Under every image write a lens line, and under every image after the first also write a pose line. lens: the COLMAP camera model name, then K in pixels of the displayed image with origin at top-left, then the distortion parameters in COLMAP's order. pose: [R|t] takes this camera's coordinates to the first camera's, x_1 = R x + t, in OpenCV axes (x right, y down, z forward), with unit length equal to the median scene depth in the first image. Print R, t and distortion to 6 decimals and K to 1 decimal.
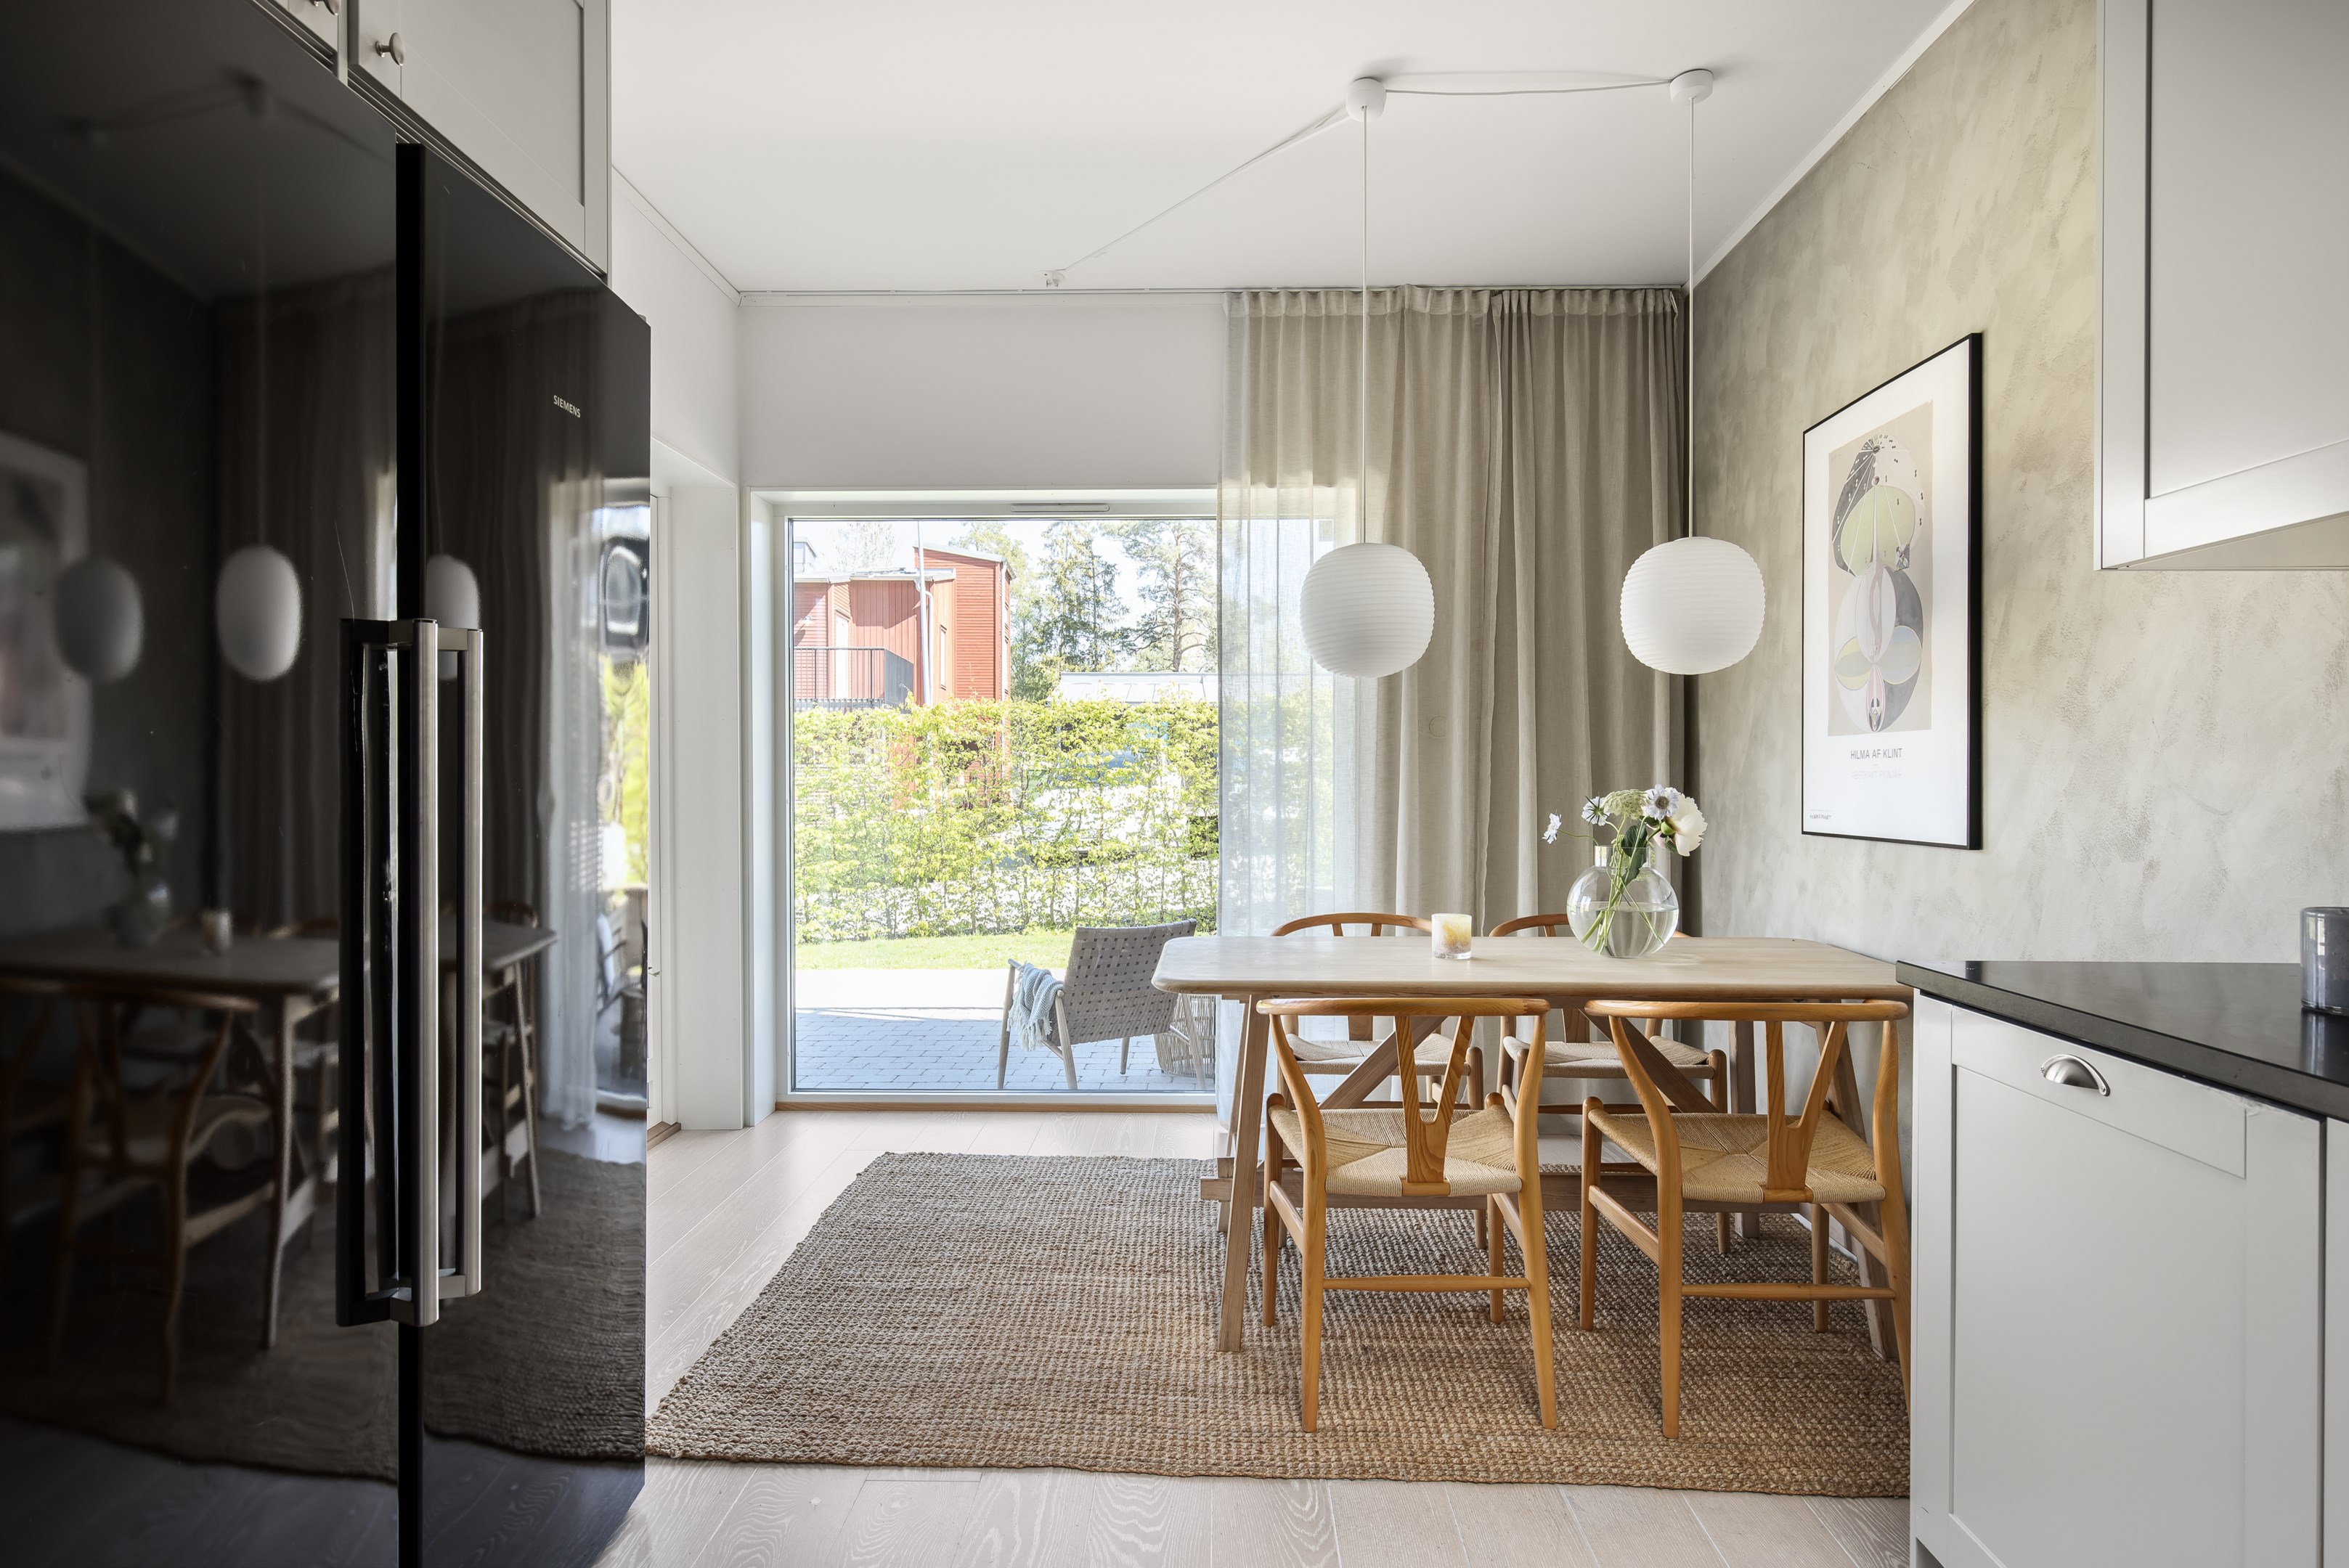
lens RADIAL K [[1314.1, 0, 1174.5], [0, 1314.1, 784.0], [0, 0, 1]] dist [0.000753, -0.000270]
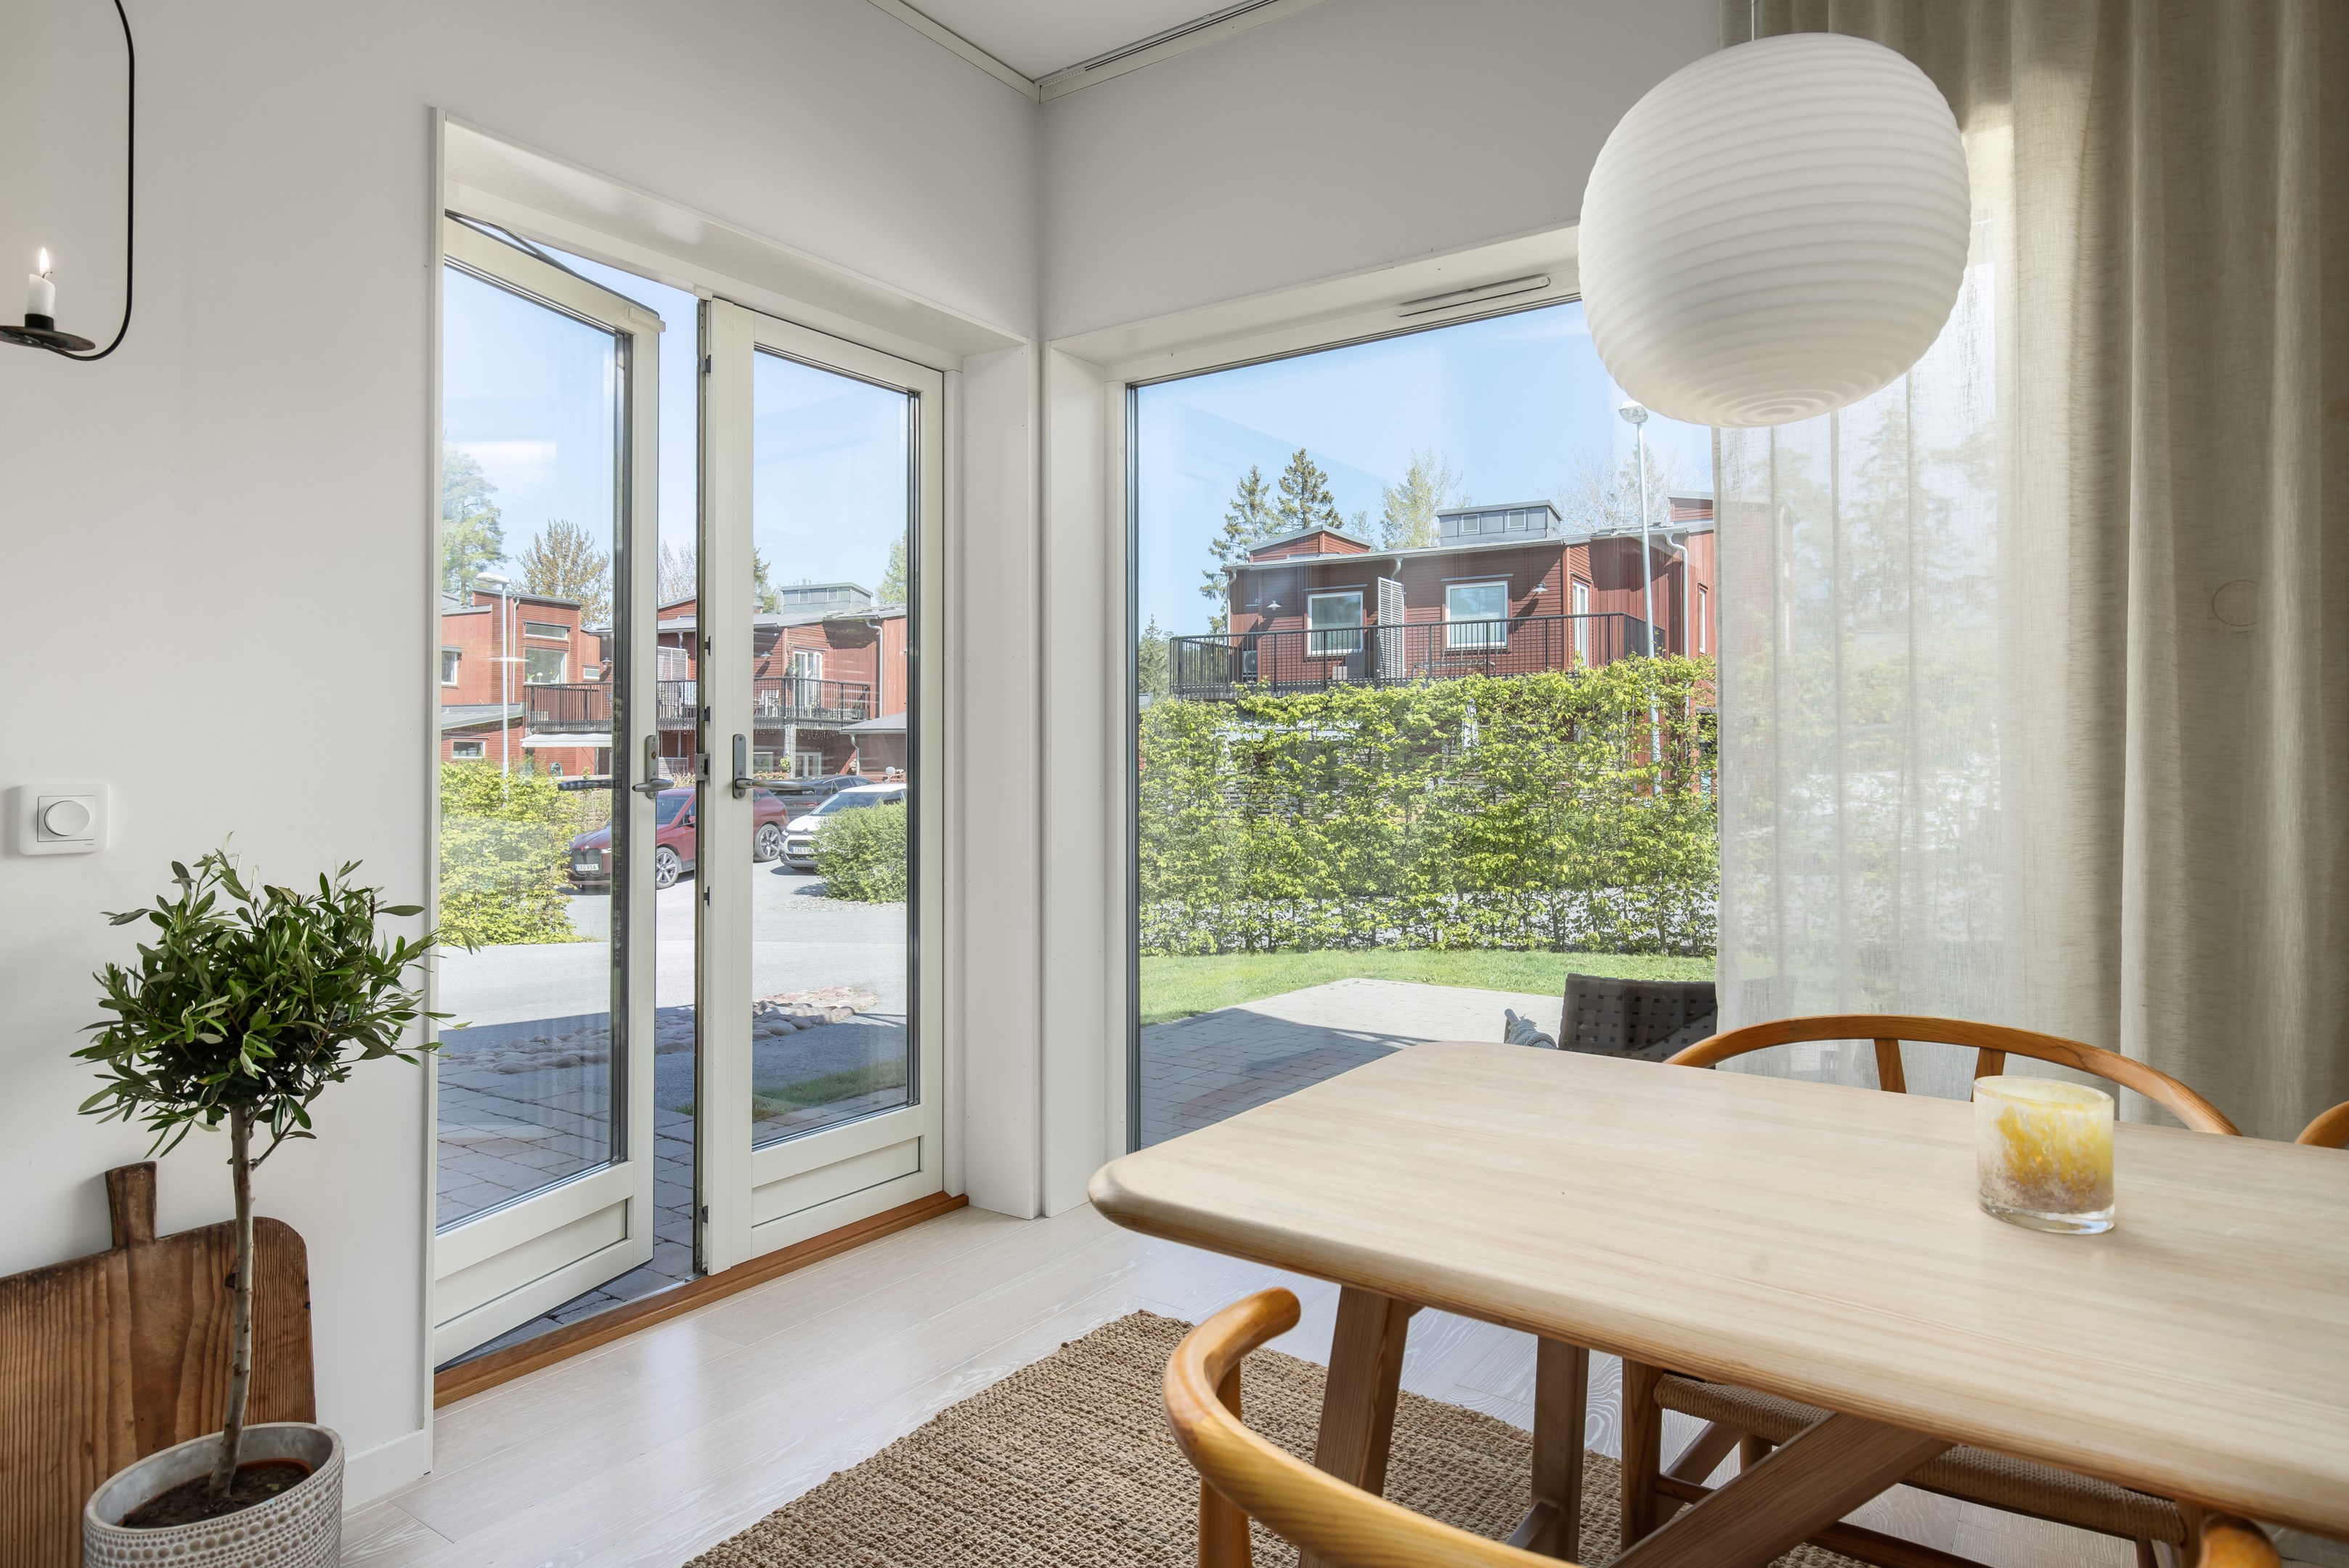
lens RADIAL K [[1353.6, 0, 1172.6], [0, 1353.6, 725.3], [0, 0, 1]] dist [0.002148, 0.000298]
pose [[0.830335, -0.014322, -0.557080, 0.059133], [-0.004864, 0.999445, -0.032945, 0.005528], [0.557243, 0.030065, 0.829805, 0.159115]]
